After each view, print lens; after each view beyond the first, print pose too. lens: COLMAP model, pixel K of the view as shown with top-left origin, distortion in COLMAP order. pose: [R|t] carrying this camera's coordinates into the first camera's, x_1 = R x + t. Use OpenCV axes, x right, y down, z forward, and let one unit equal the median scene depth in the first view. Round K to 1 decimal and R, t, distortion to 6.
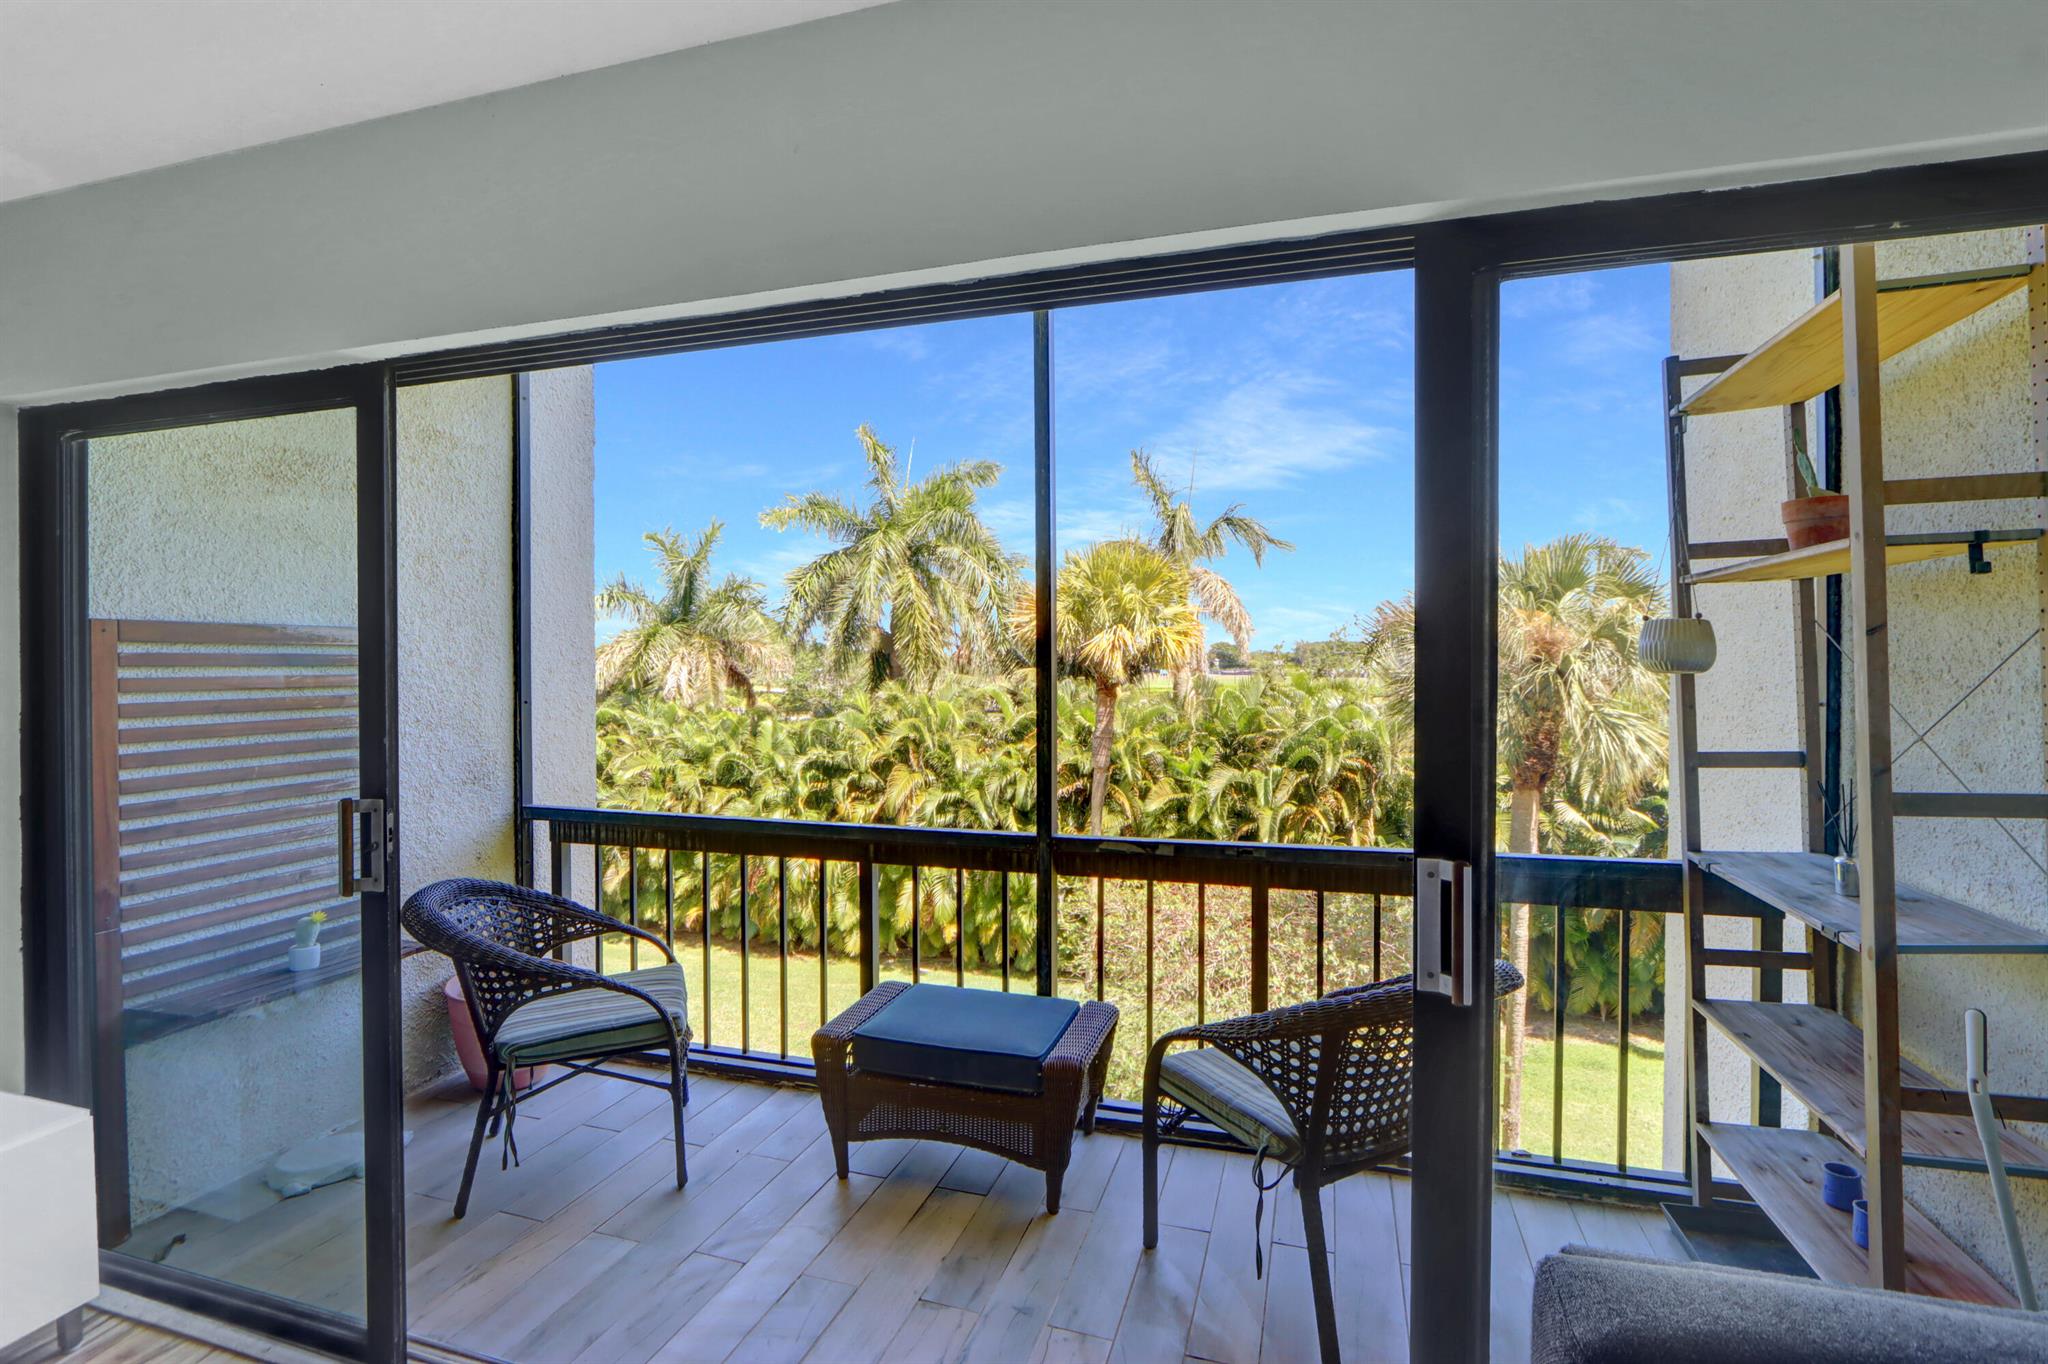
lens RADIAL K [[951.4, 0, 1016.2], [0, 951.4, 668.1], [0, 0, 1]] dist [-0.018356, 0.000913]
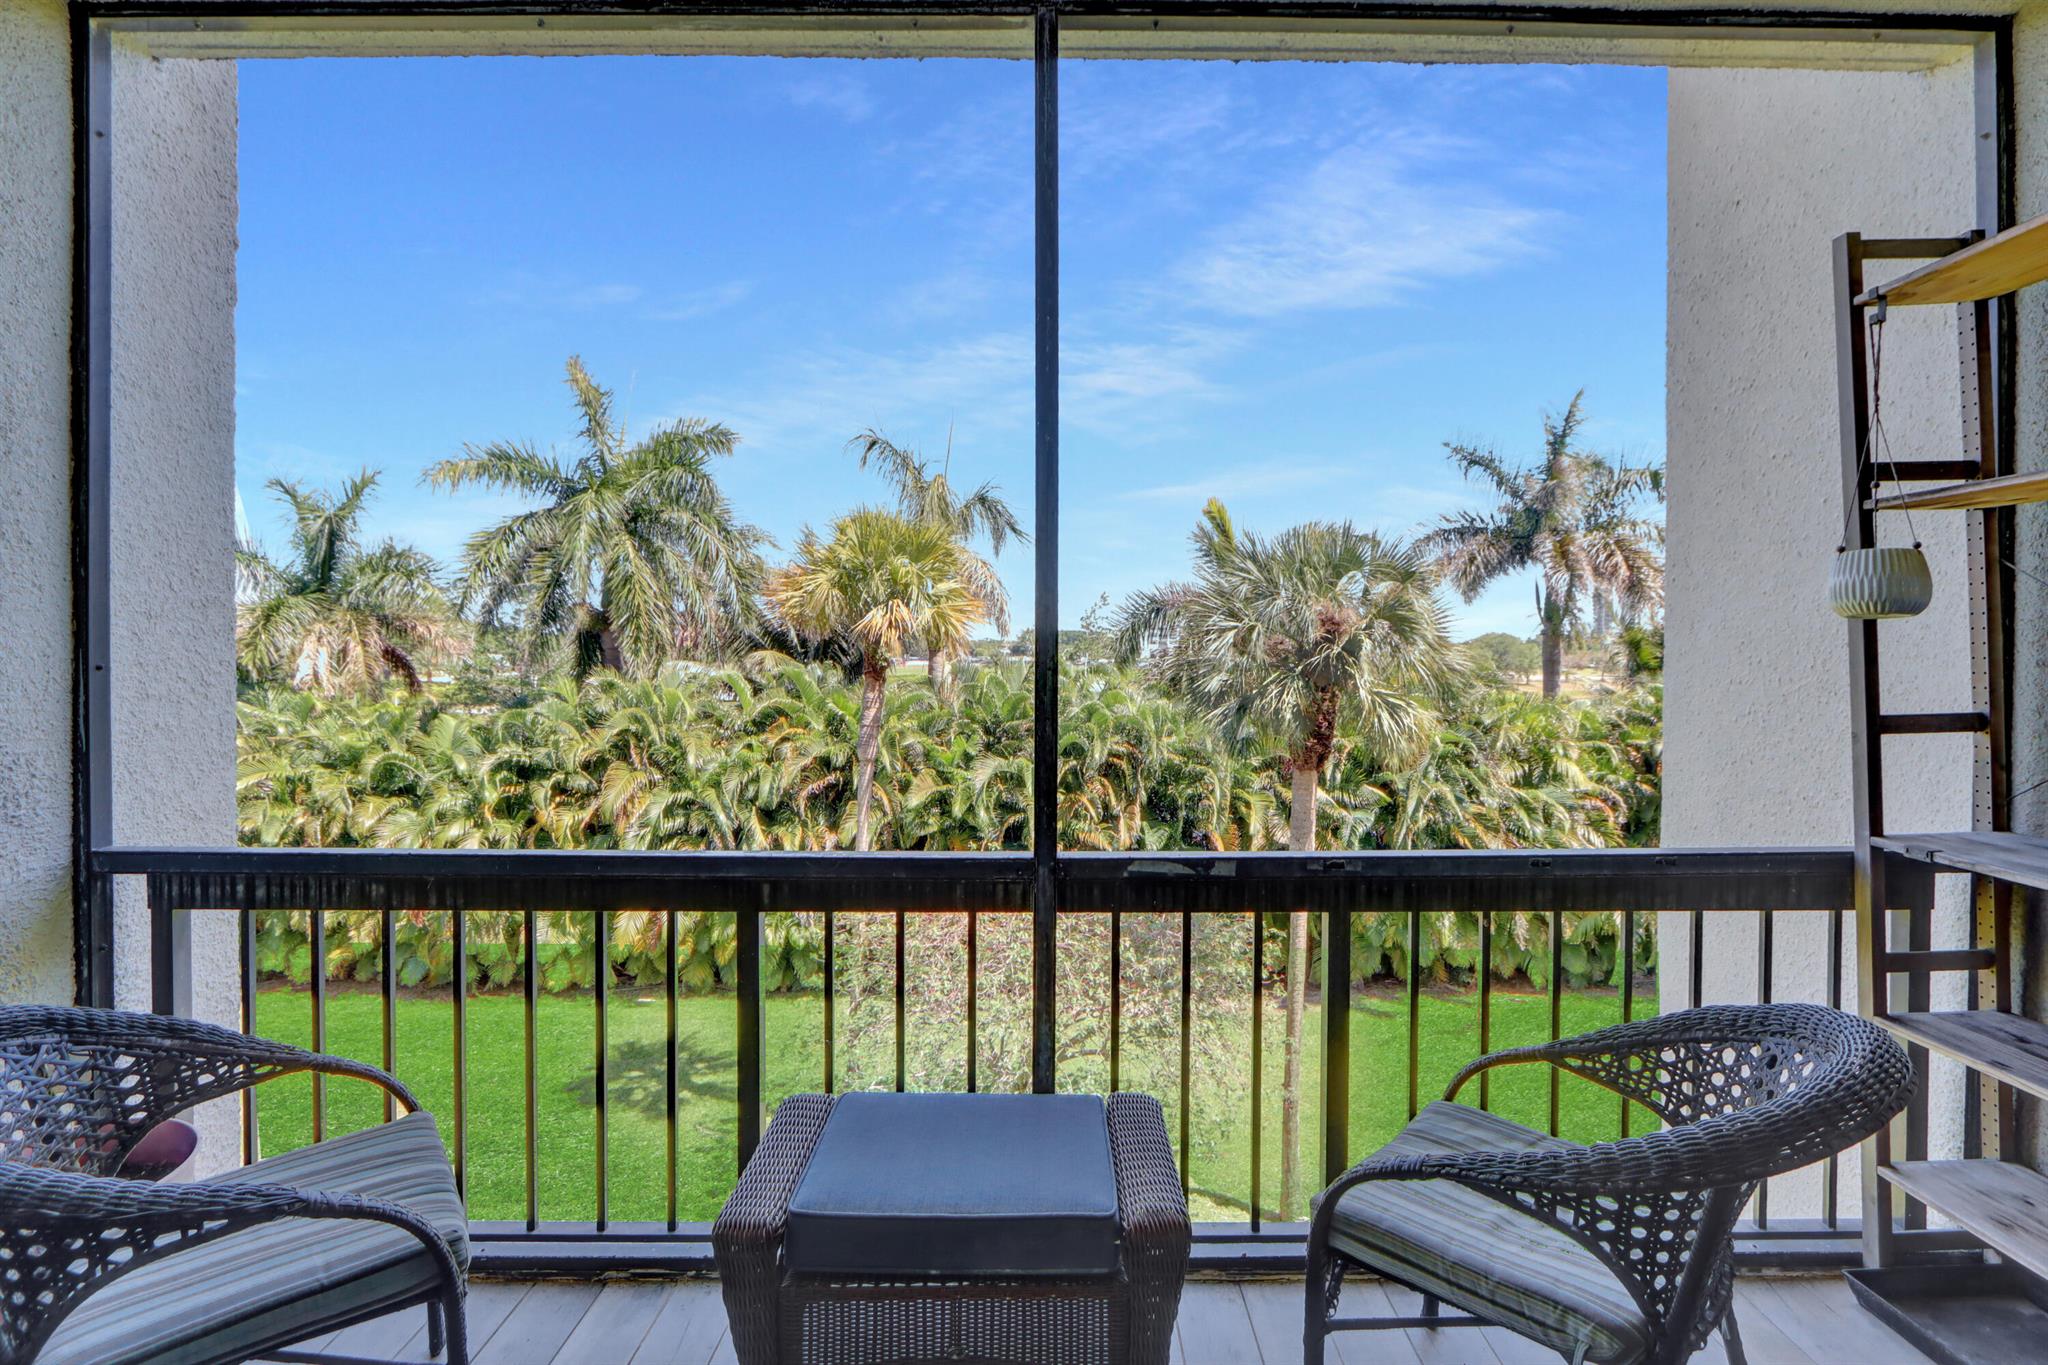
lens RADIAL K [[980.0, 0, 1040.0], [0, 980.0, 653.5], [0, 0, 1]] dist [-0.015001, 0.000884]
pose [[0.953378, 0.005555, 0.301727, -0.026949], [-0.004747, 0.999983, -0.003413, 0.004742], [-0.301741, 0.001822, 0.953388, 0.048050]]
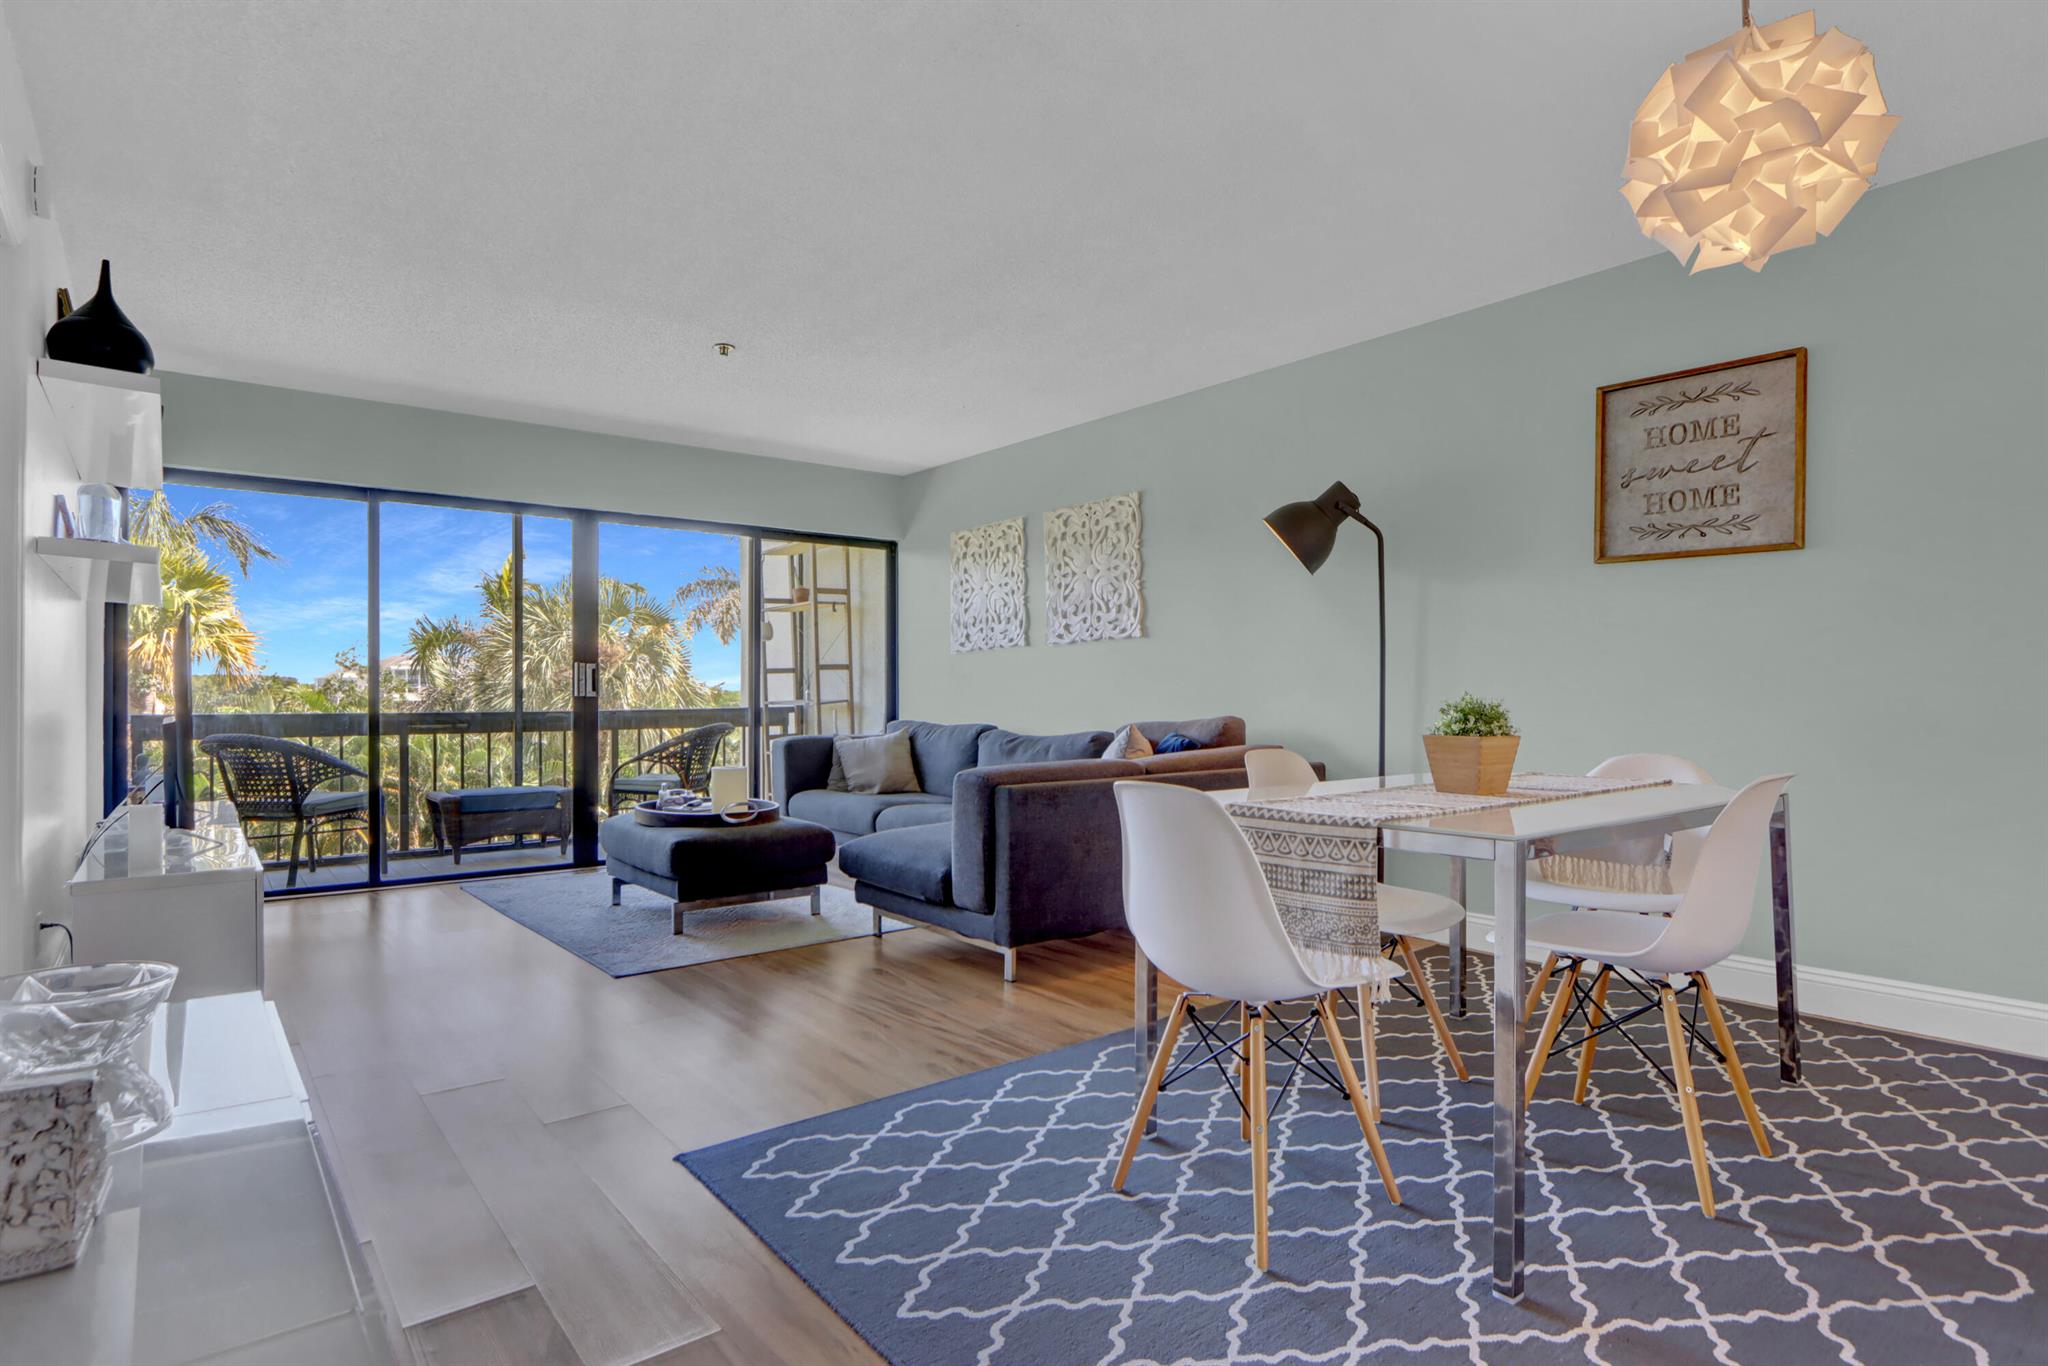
lens RADIAL K [[1076.1, 0, 1018.1], [0, 1076.1, 694.7], [0, 0, 1]] dist [-0.012052, 0.000460]
pose [[0.569710, 0.004194, 0.821835, -0.184980], [0.007806, 0.999914, -0.010513, 0.024557], [-0.821809, 0.012405, 0.569628, -0.182880]]
